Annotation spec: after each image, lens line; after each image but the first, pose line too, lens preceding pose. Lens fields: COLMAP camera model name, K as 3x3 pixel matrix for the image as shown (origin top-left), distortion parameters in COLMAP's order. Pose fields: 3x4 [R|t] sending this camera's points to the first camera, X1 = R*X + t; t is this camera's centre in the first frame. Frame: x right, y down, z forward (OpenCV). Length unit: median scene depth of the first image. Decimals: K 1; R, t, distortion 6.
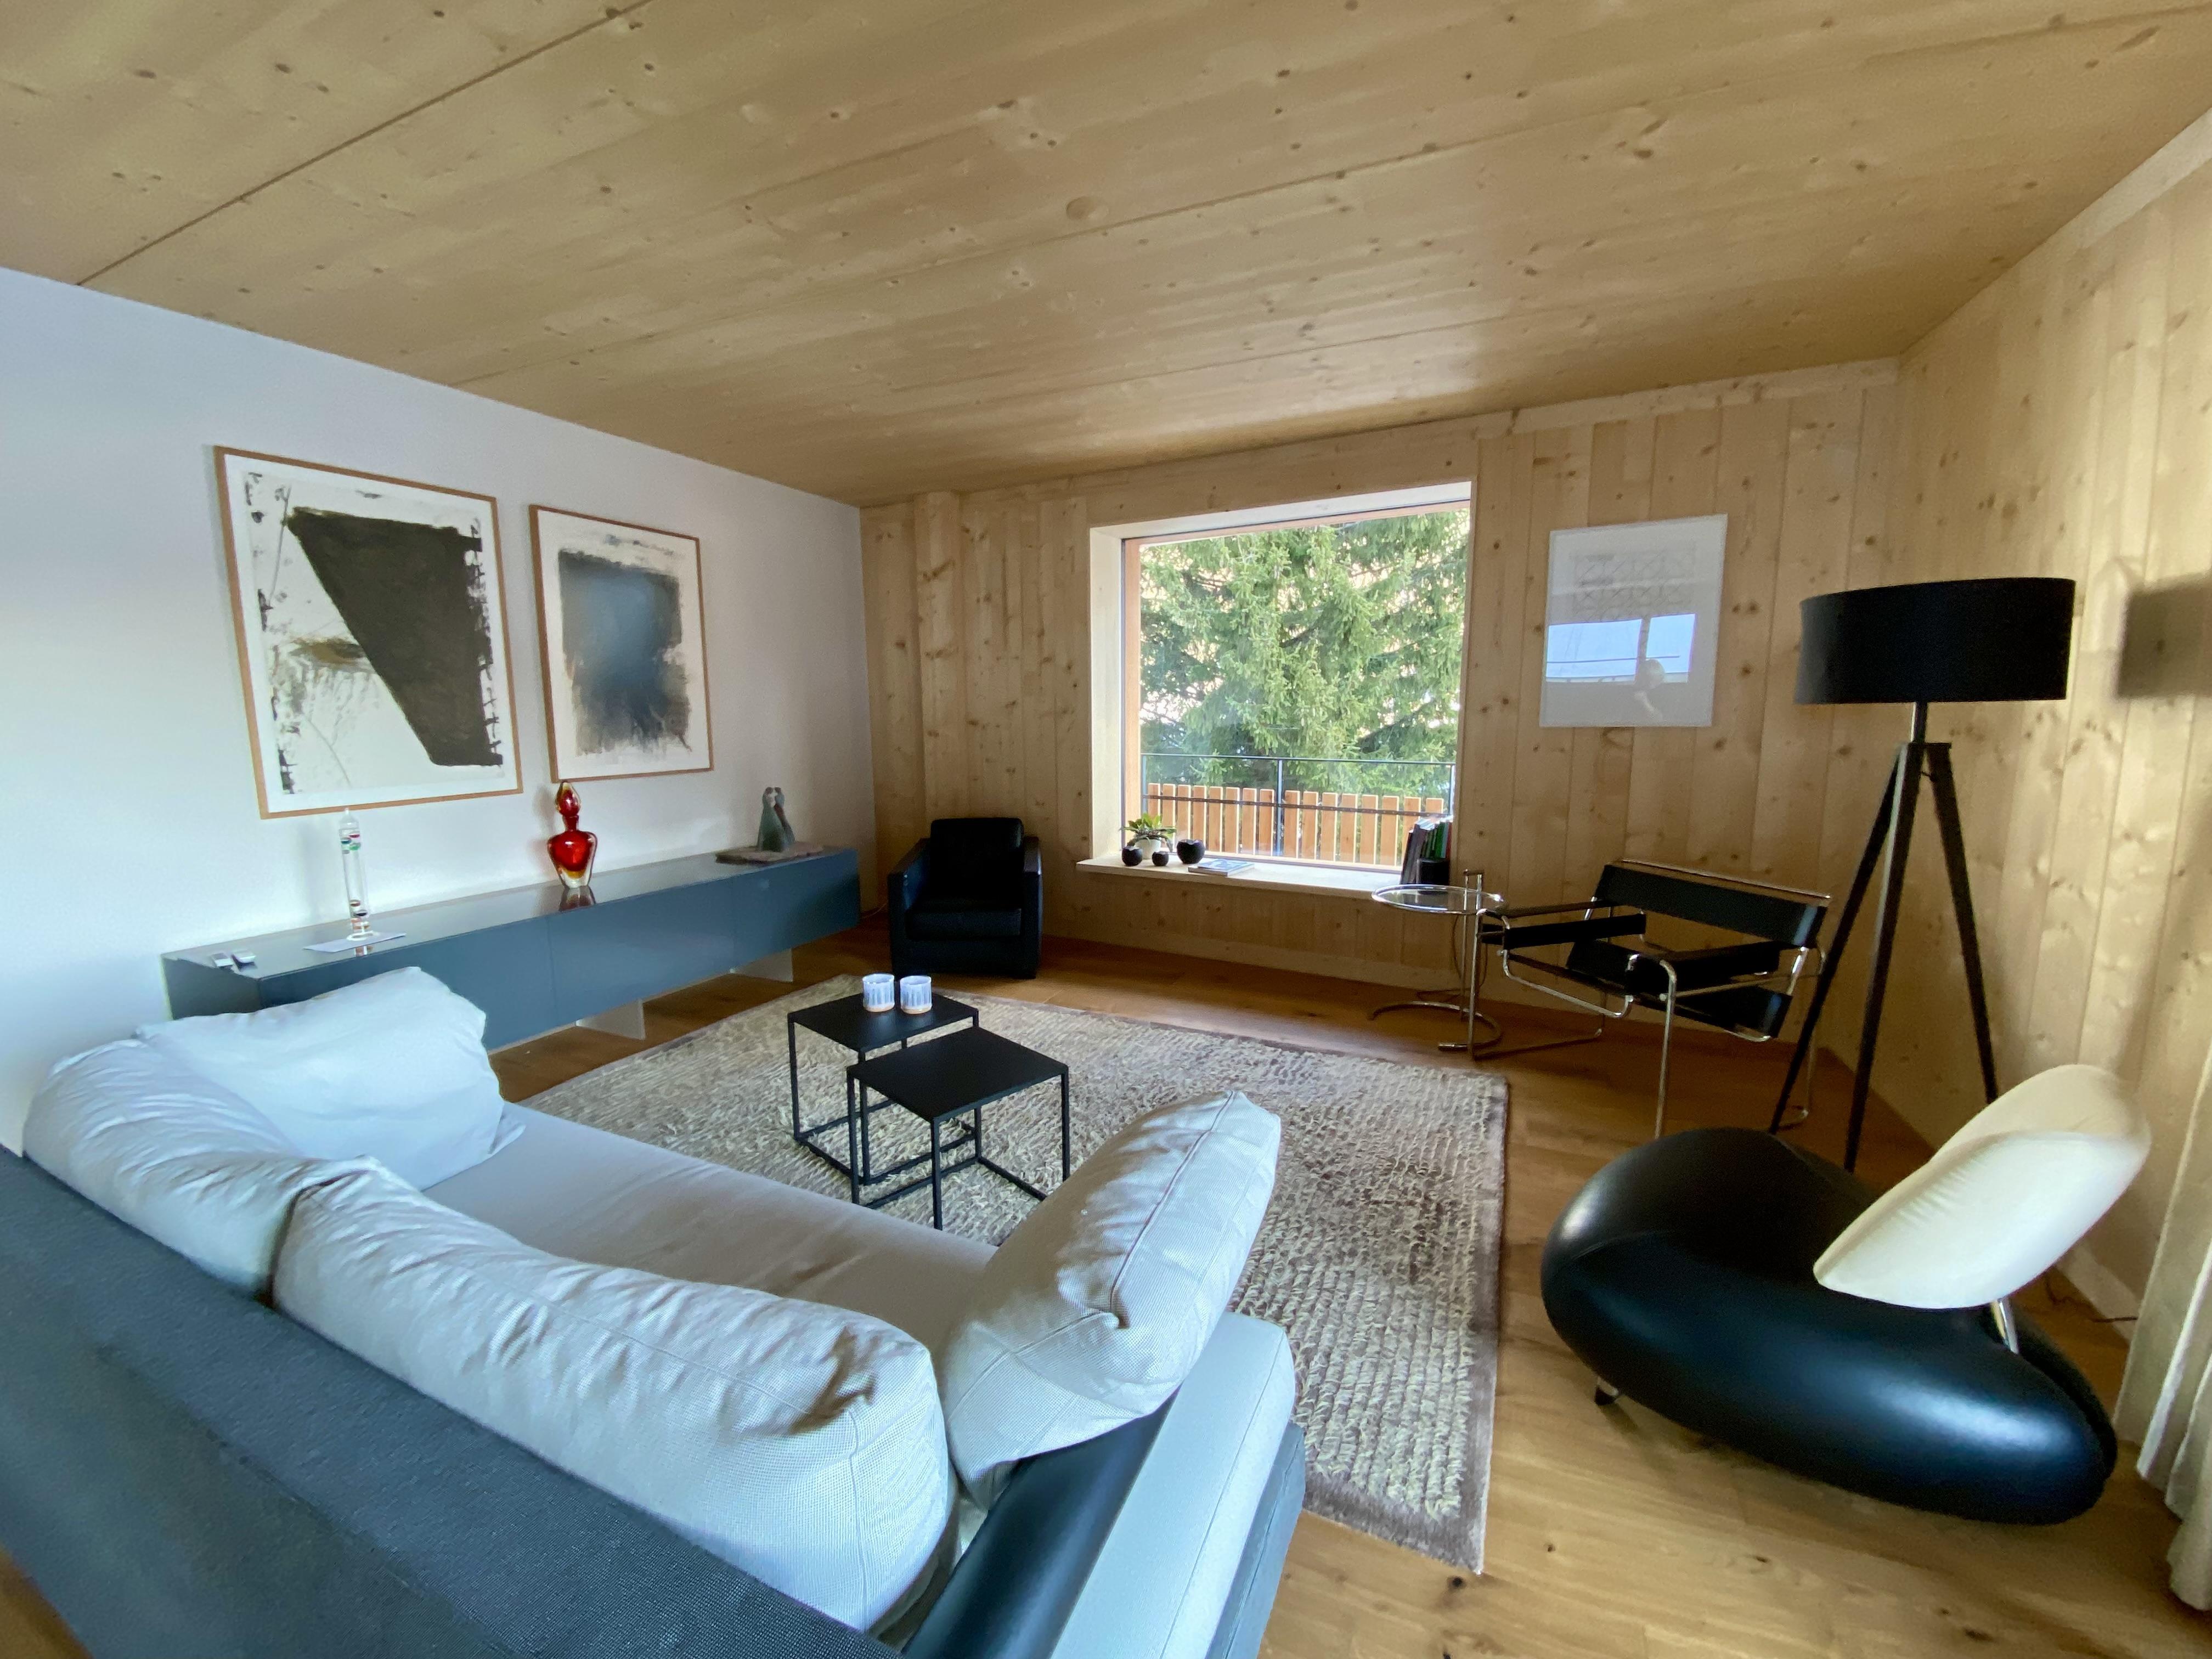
lens RADIAL K [[898.0, 0, 1097.5], [0, 898.0, 860.1], [0, 0, 1]] dist [-0.010881, -0.004655]
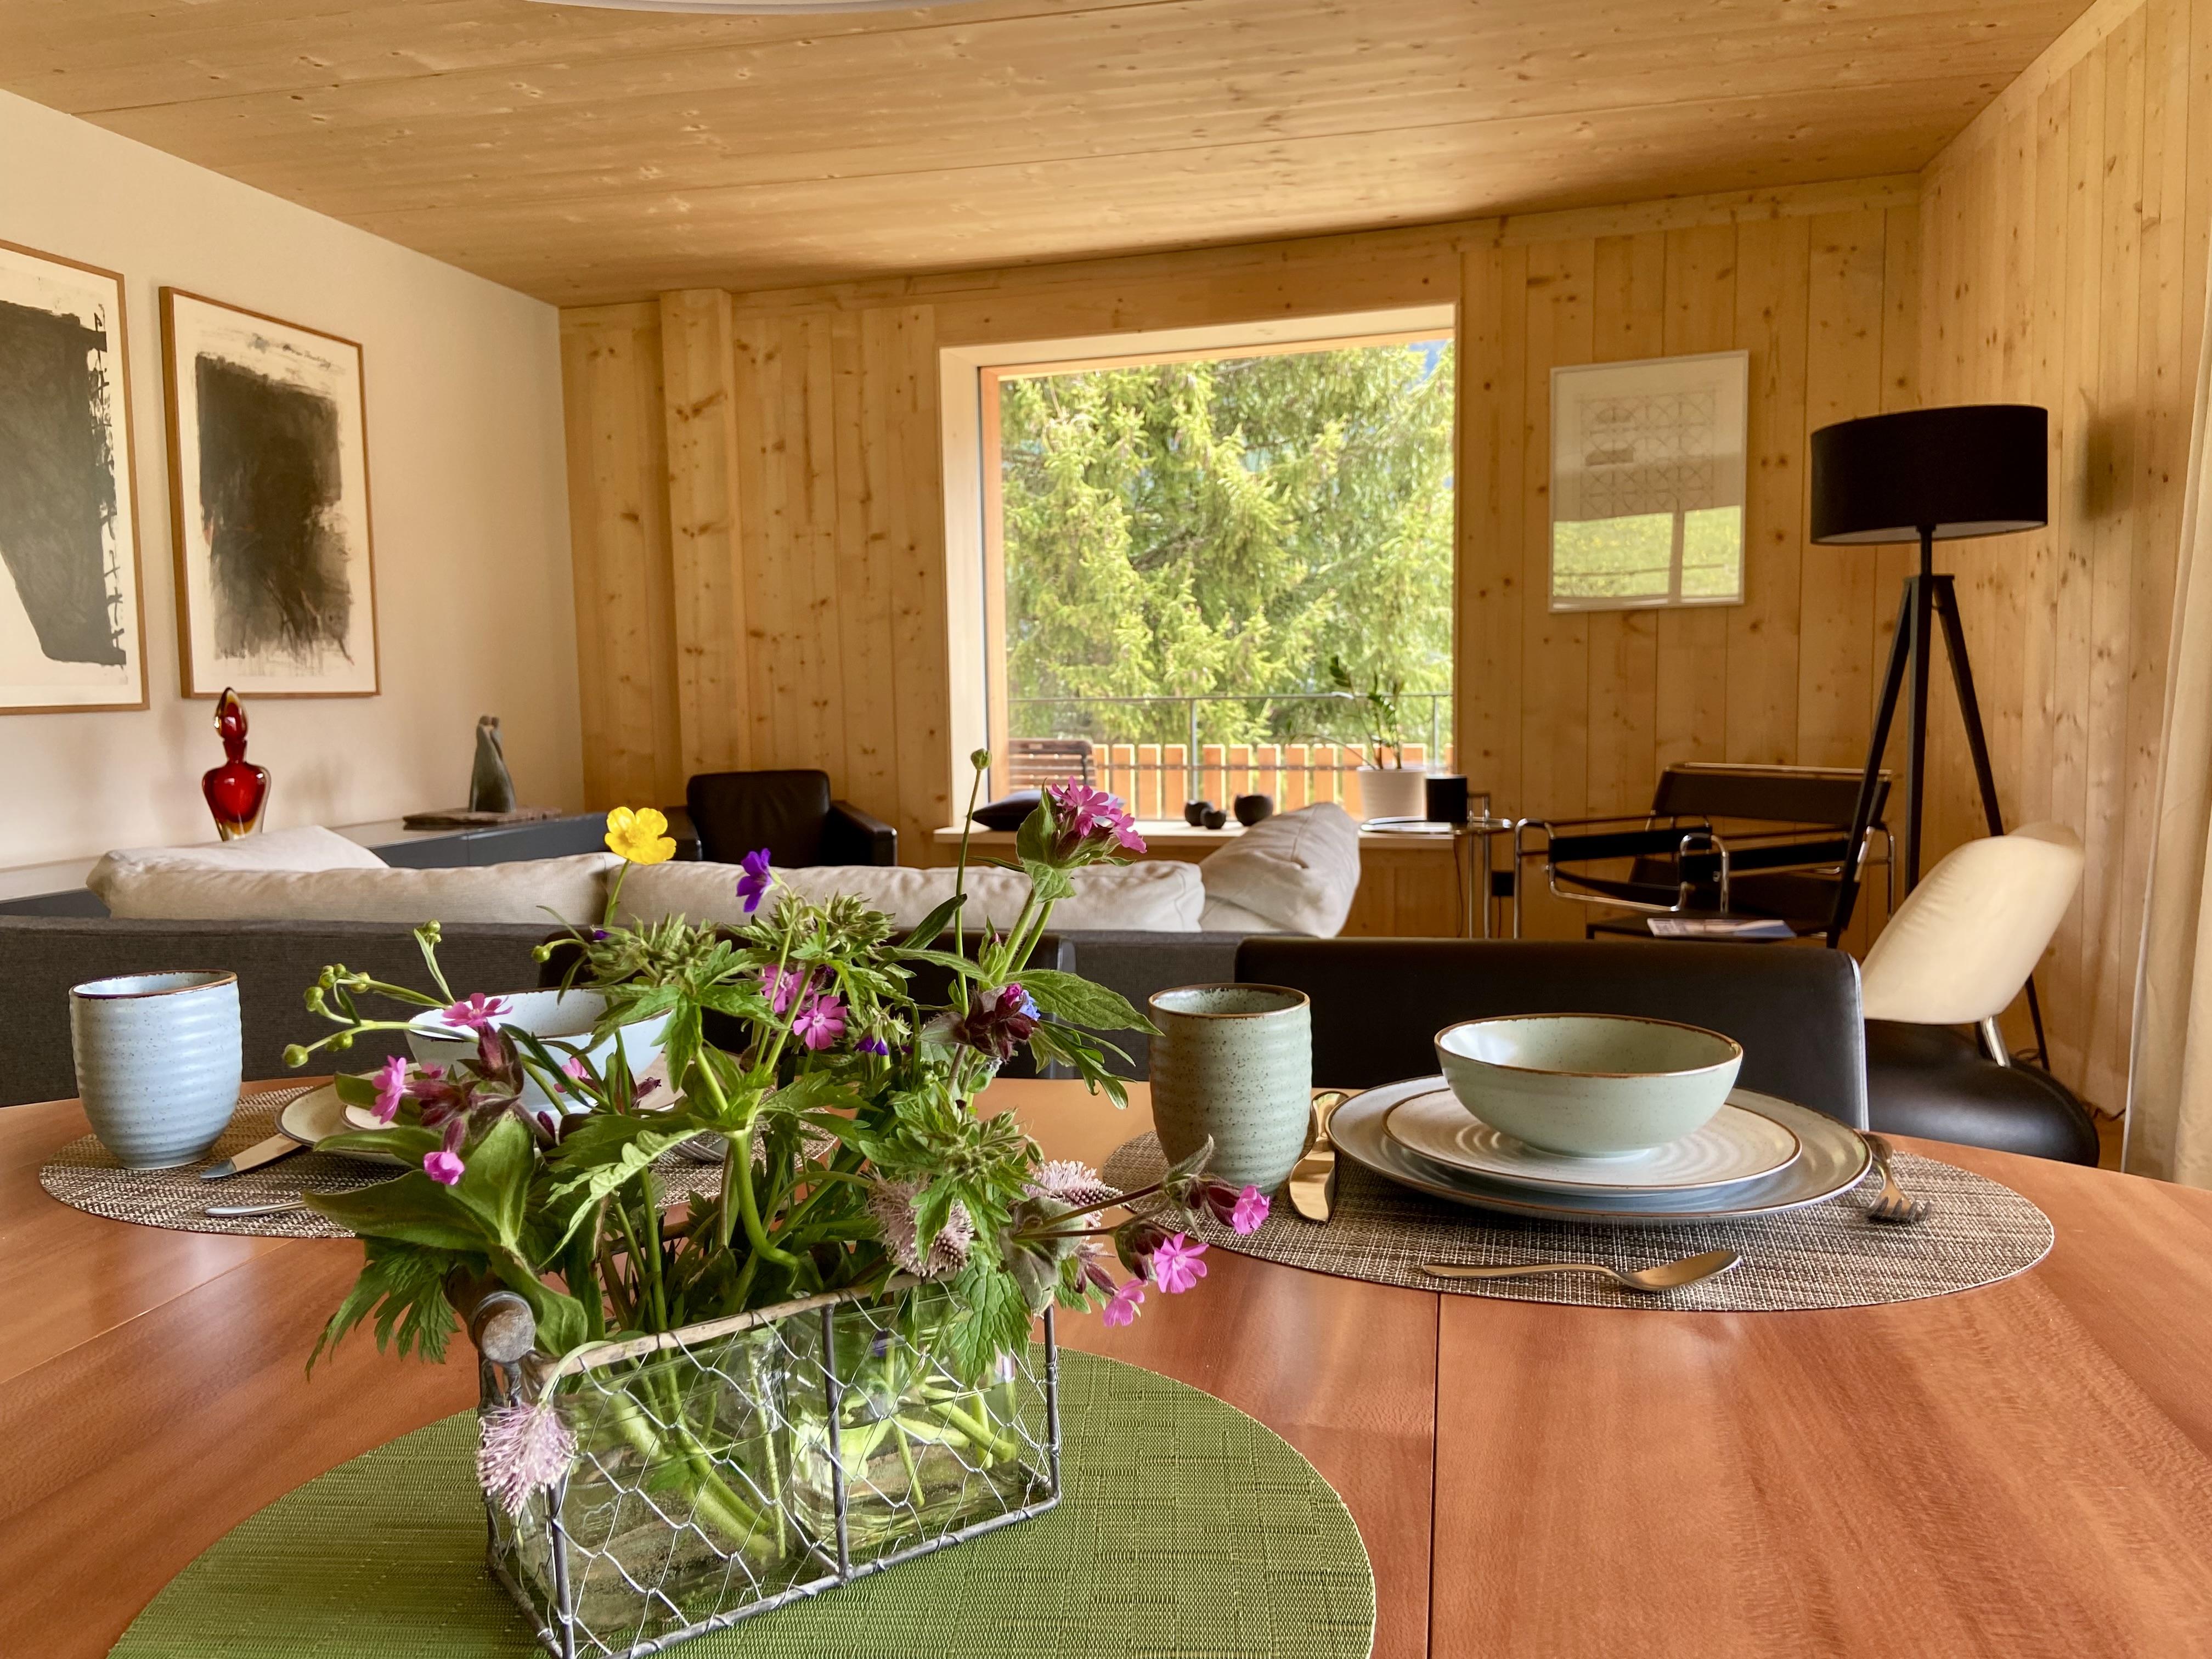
lens RADIAL K [[1649.1, 0, 1116.8], [0, 1649.1, 865.2], [0, 0, 1]] dist [0.036794, -0.060538]
pose [[0.977976, -0.034451, 0.205853, -0.195298], [0.046755, 0.997380, -0.055205, 0.141630], [-0.203412, 0.063614, 0.977024, -0.344485]]
